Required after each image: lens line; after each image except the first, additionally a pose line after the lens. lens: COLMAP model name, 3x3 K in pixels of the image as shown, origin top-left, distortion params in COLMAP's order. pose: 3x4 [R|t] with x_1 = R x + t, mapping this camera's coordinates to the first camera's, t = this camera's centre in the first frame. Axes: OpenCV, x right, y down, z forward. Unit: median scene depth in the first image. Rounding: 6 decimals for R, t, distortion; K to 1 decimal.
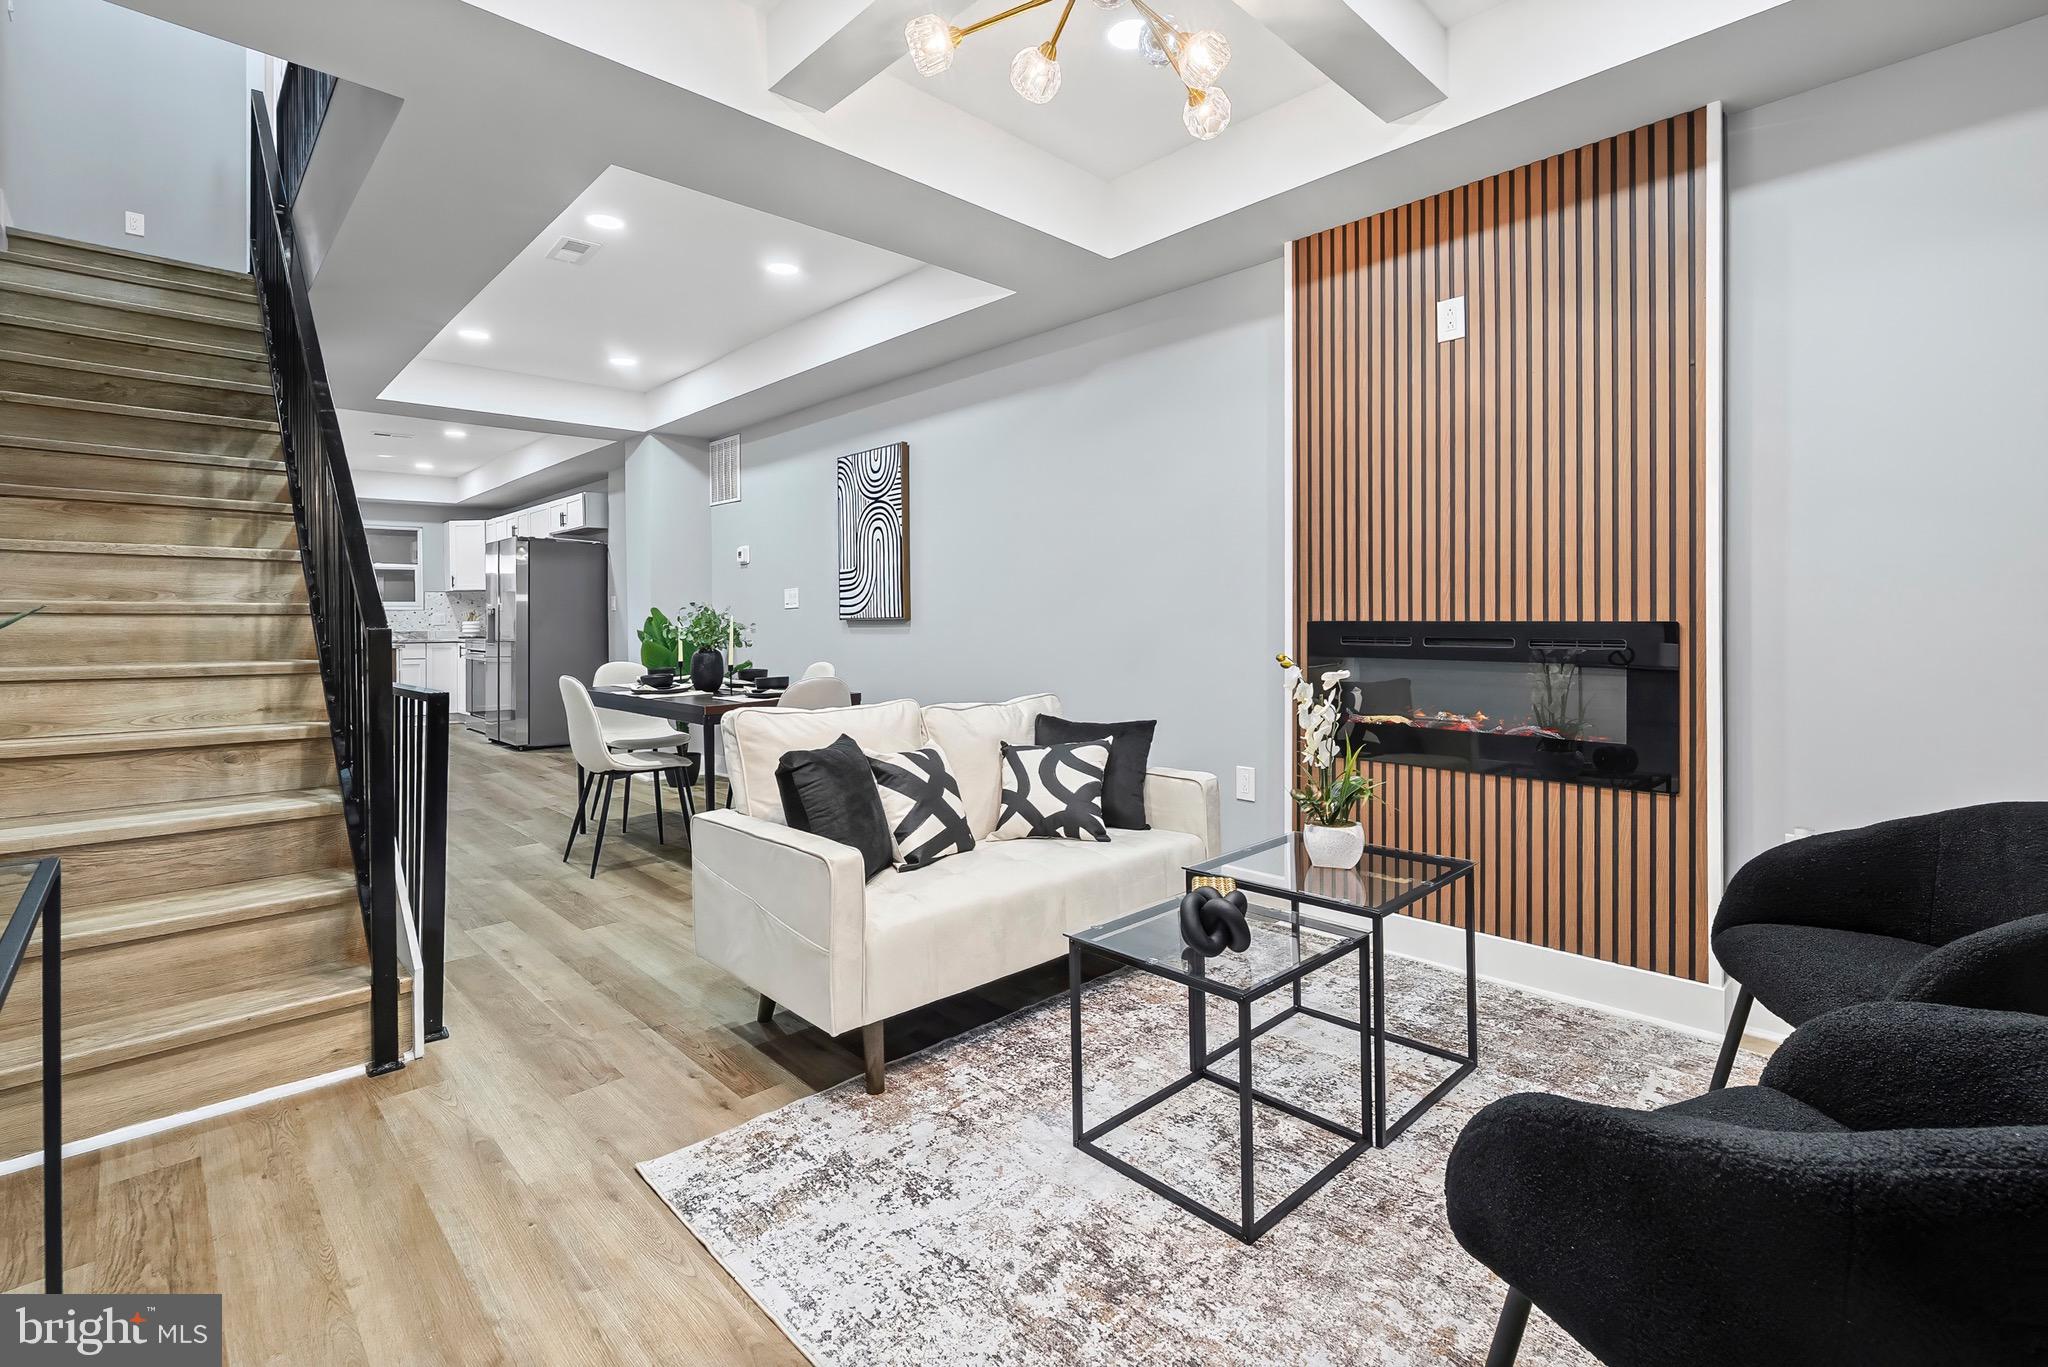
lens RADIAL K [[940.2, 0, 1025.3], [0, 940.2, 615.6], [0, 0, 1]] dist [-0.004126, -0.000209]
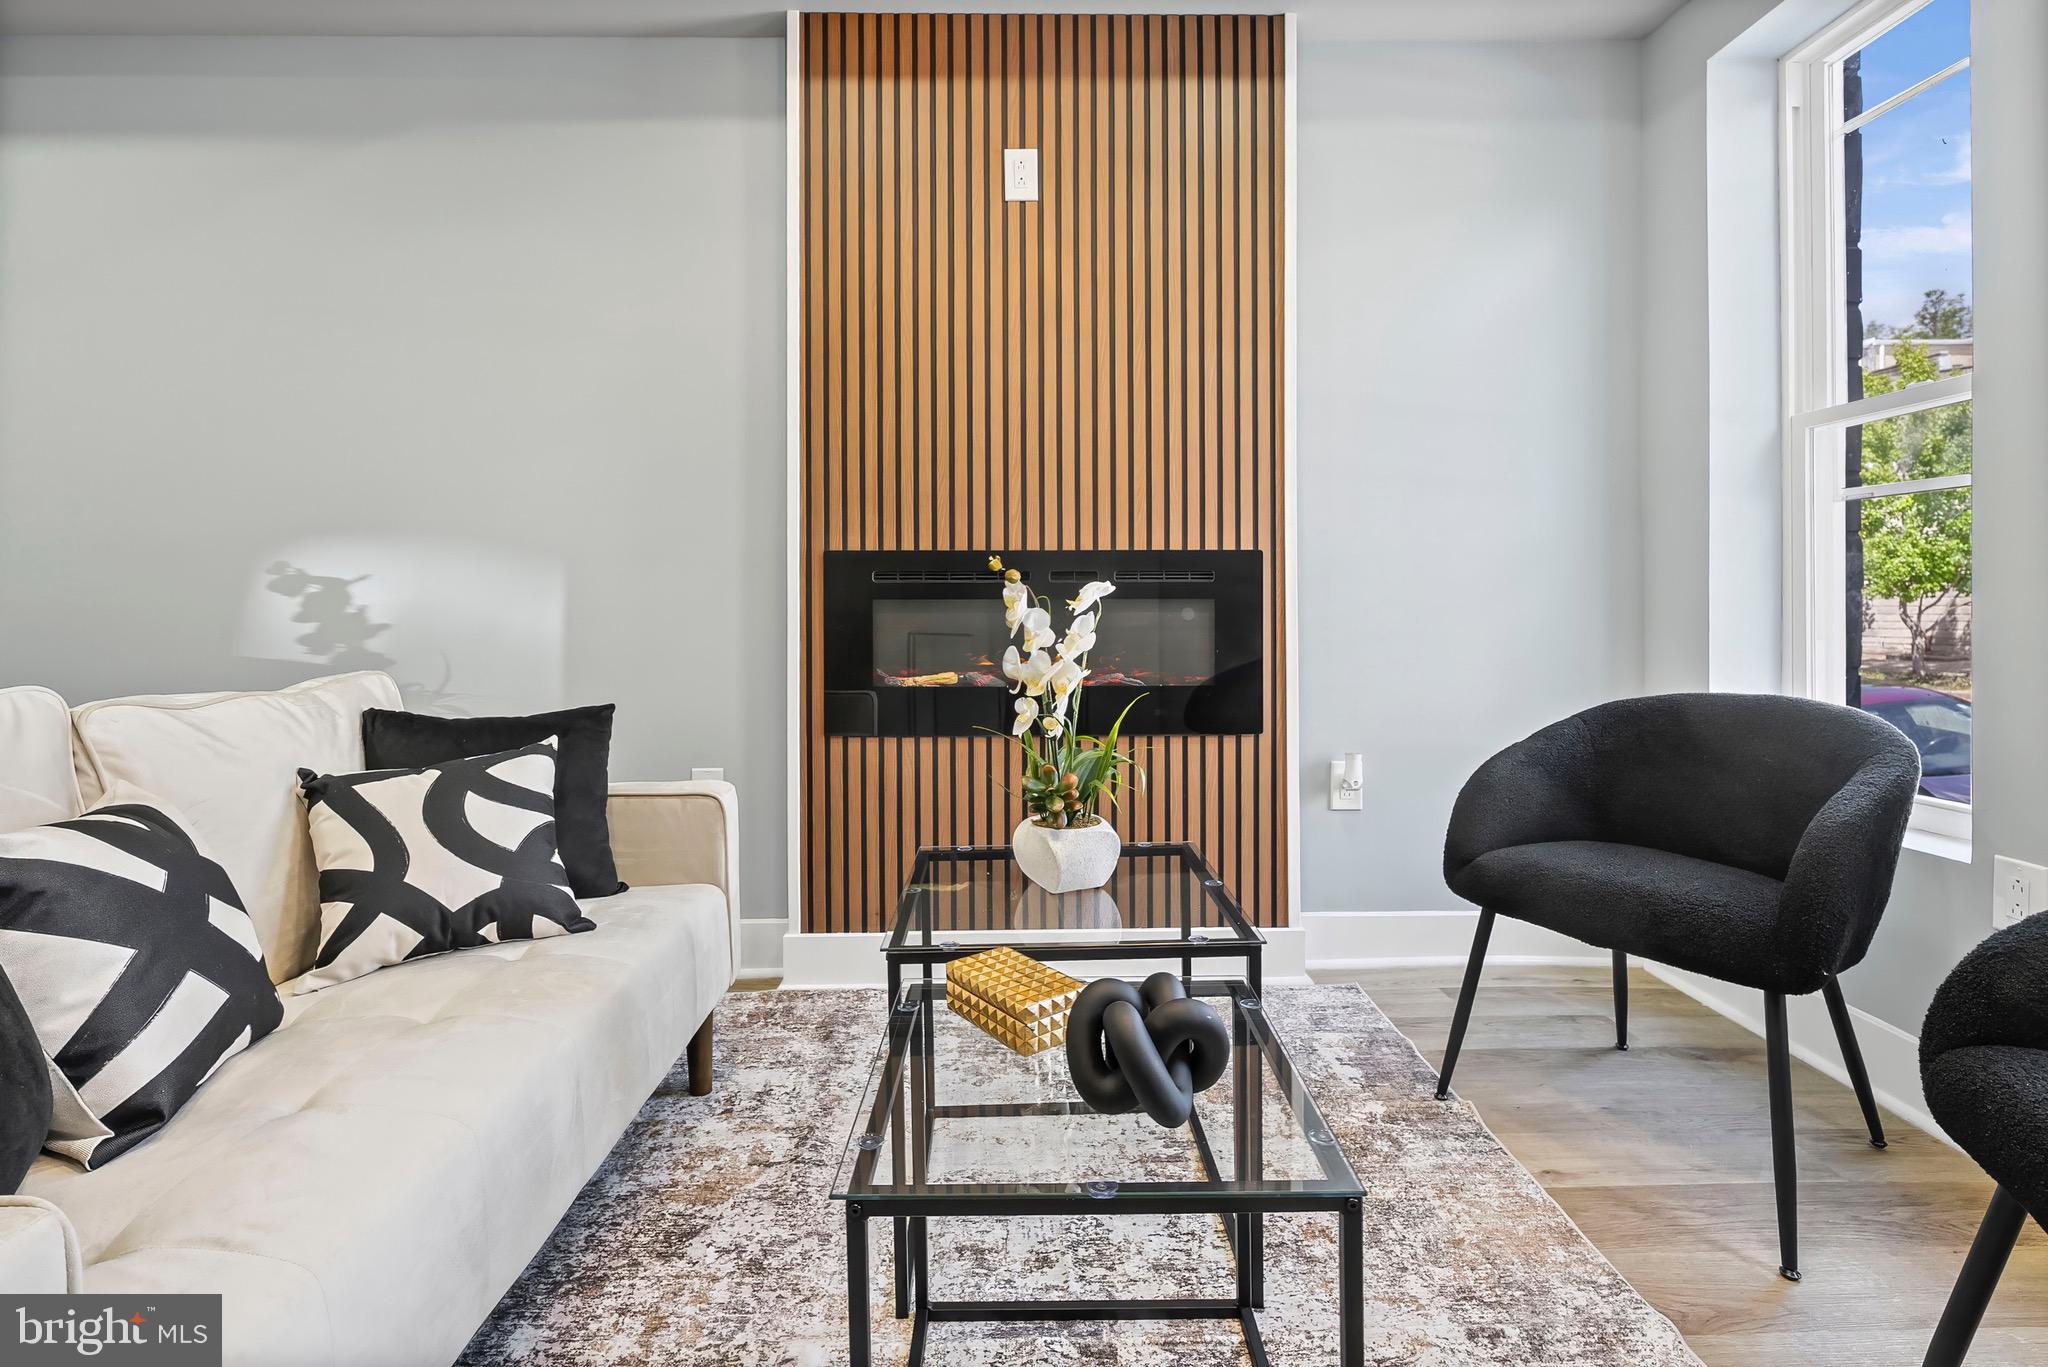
lens RADIAL K [[940.2, 0, 1025.3], [0, 940.2, 615.6], [0, 0, 1]] dist [-0.004126, -0.000209]
pose [[0.677158, 0.000725, 0.735837, -0.136369], [-0.001435, 0.999999, 0.000335, 0.061684], [-0.735836, -0.001283, 0.677159, 0.456431]]
